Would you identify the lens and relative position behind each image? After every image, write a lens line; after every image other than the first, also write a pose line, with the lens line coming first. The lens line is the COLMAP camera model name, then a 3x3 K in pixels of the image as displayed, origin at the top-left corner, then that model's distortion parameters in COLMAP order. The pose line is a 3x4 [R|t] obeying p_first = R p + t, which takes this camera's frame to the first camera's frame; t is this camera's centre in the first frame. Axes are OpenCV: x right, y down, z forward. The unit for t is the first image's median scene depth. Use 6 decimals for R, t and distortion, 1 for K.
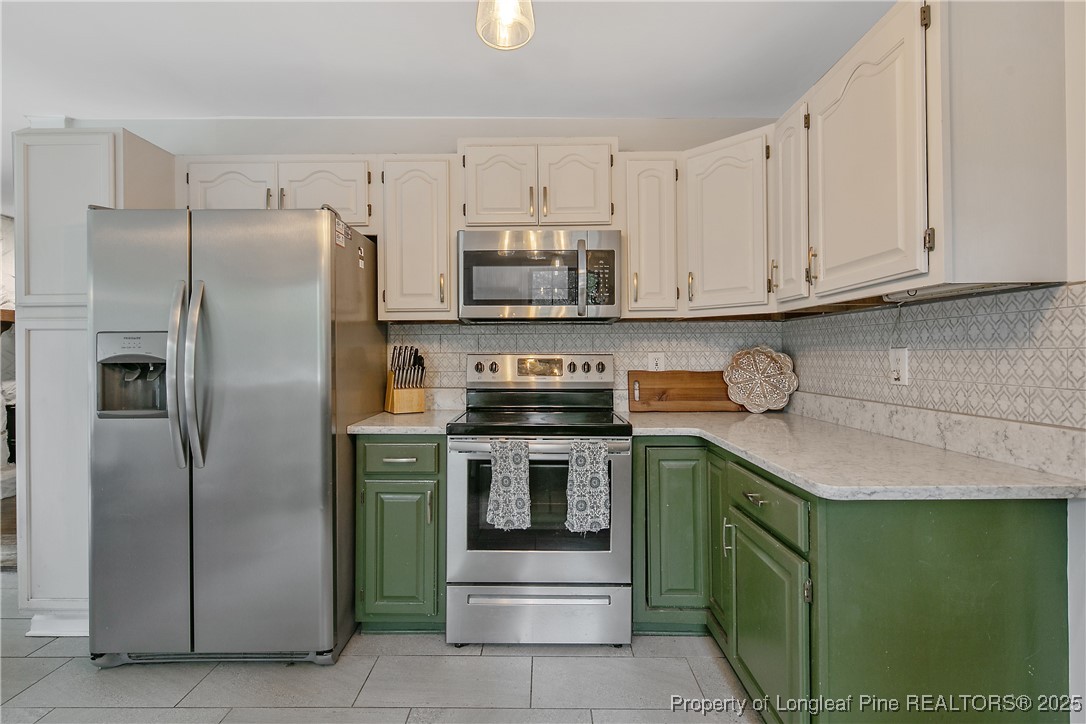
lens RADIAL K [[531.1, 0, 550.2], [0, 531.1, 355.2], [0, 0, 1]] dist [0.001660, -0.003778]
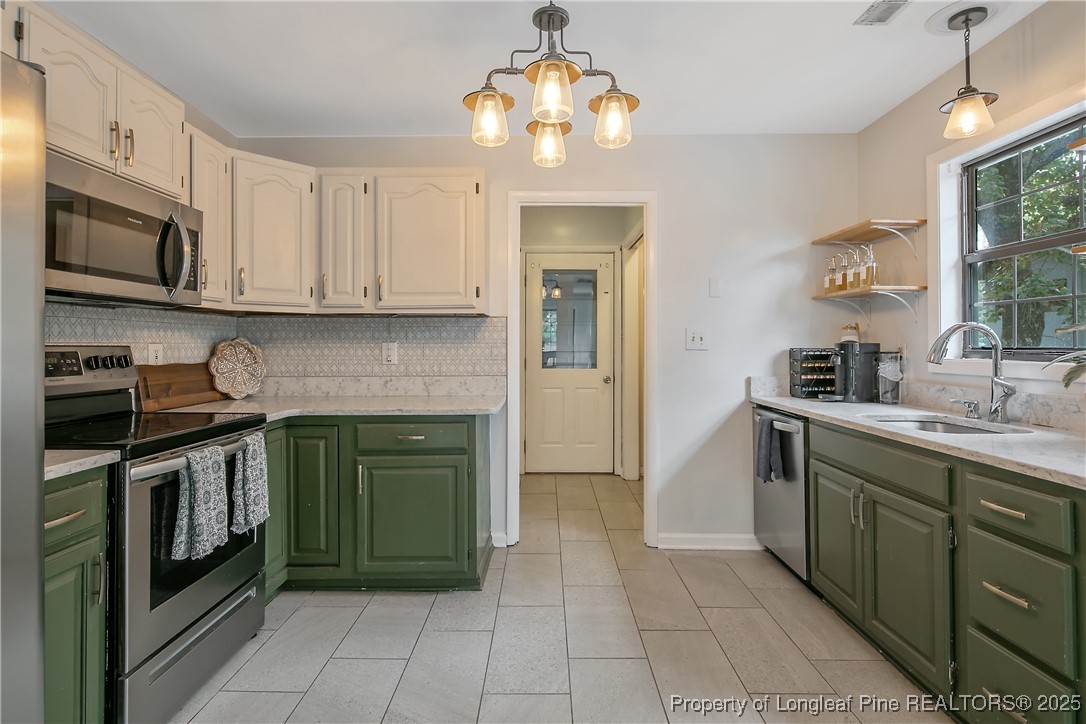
lens RADIAL K [[531.1, 0, 538.2], [0, 531.1, 338.5], [0, 0, 1]] dist [0.001660, -0.003778]
pose [[0.016843, 0.016364, 0.999724, -0.888510], [0.003757, 0.999858, -0.016430, 0.003773], [-0.999851, 0.004033, 0.016780, 0.449283]]
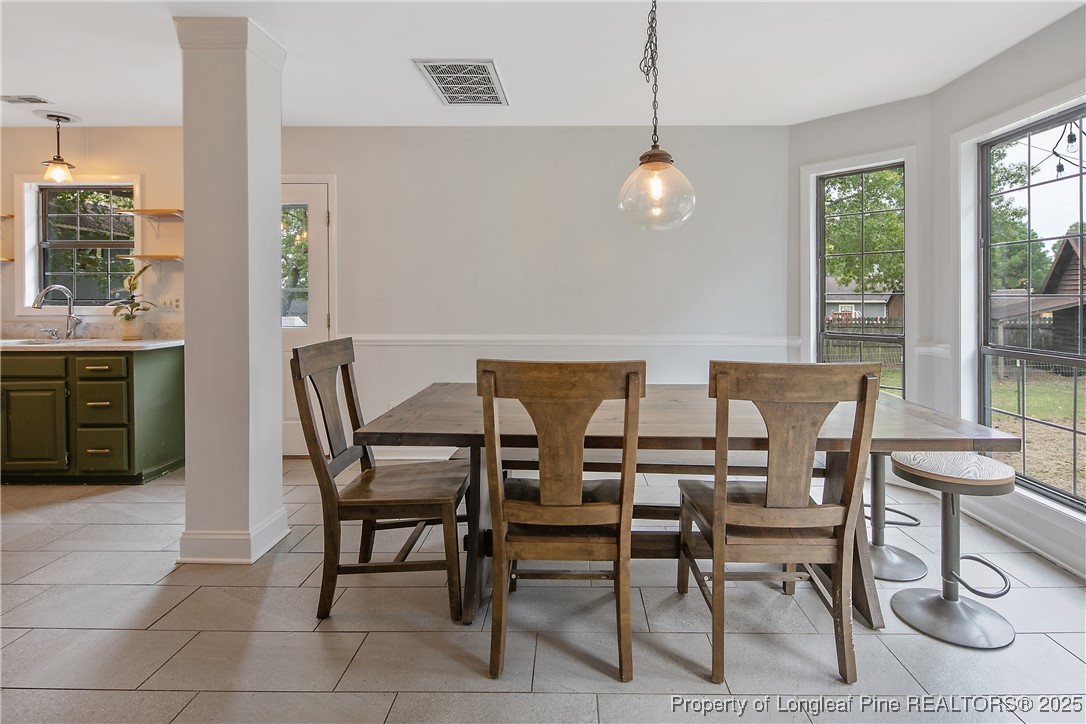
lens RADIAL K [[531.1, 0, 555.6], [0, 531.1, 304.2], [0, 0, 1]] dist [0.001660, -0.003778]
pose [[-0.999977, 0.003917, 0.005578, -1.558518], [0.004016, 0.999835, 0.017741, -0.000348], [-0.005508, 0.017763, -0.999827, 1.414743]]
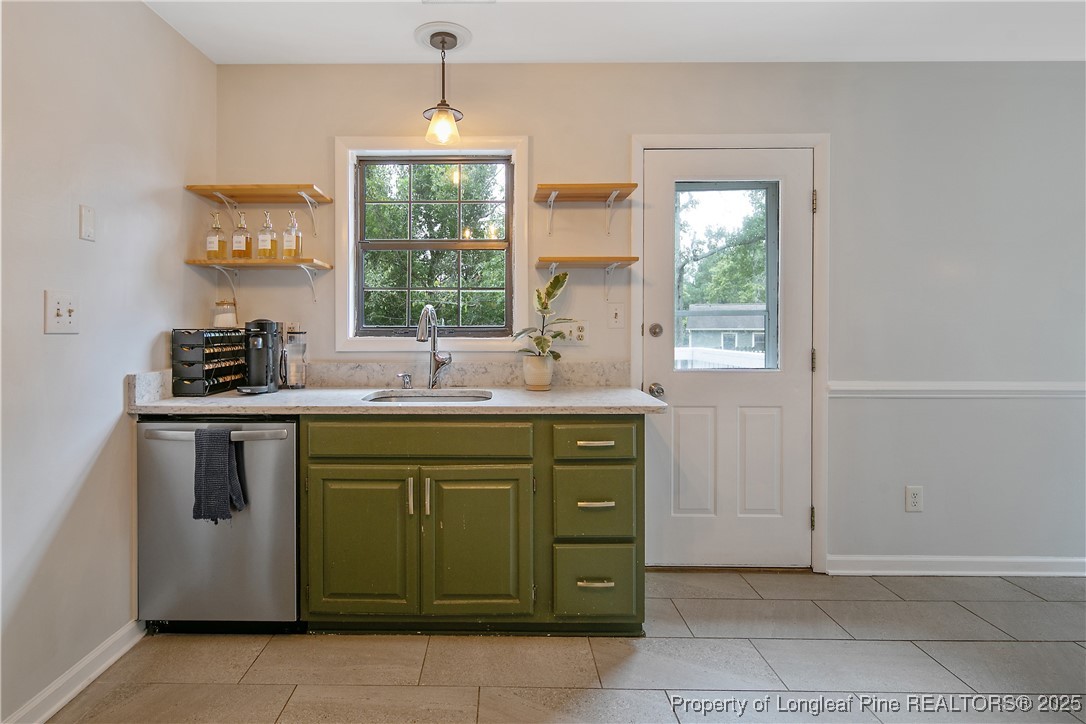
lens RADIAL K [[531.1, 0, 478.5], [0, 531.1, 332.4], [0, 0, 1]] dist [0.001660, -0.003778]
pose [[-0.999302, 0.004330, 0.037108, -0.049533], [0.004867, 0.999885, 0.014396, 0.003865], [-0.037042, 0.014567, -0.999208, 0.791295]]
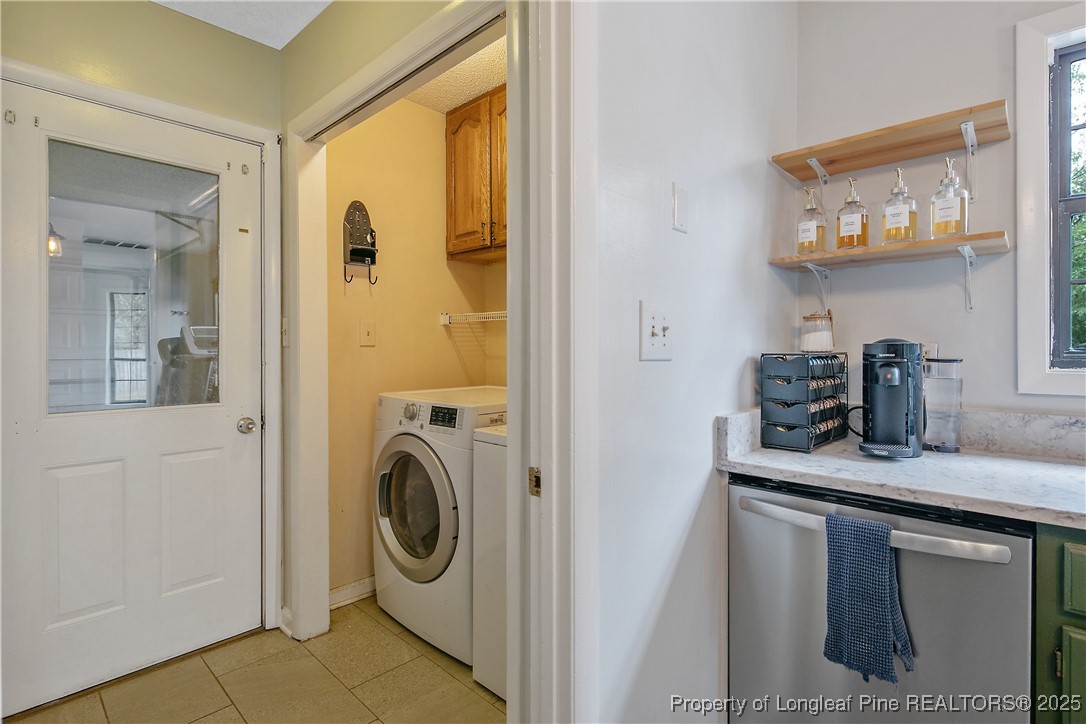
lens RADIAL K [[531.1, 0, 543.4], [0, 531.1, 352.7], [0, 0, 1]] dist [0.001660, -0.003778]
pose [[-0.718027, 0.000143, 0.696015, 0.284894], [0.005449, 0.999970, 0.005416, 0.002370], [-0.695994, 0.007682, -0.718006, 0.527332]]
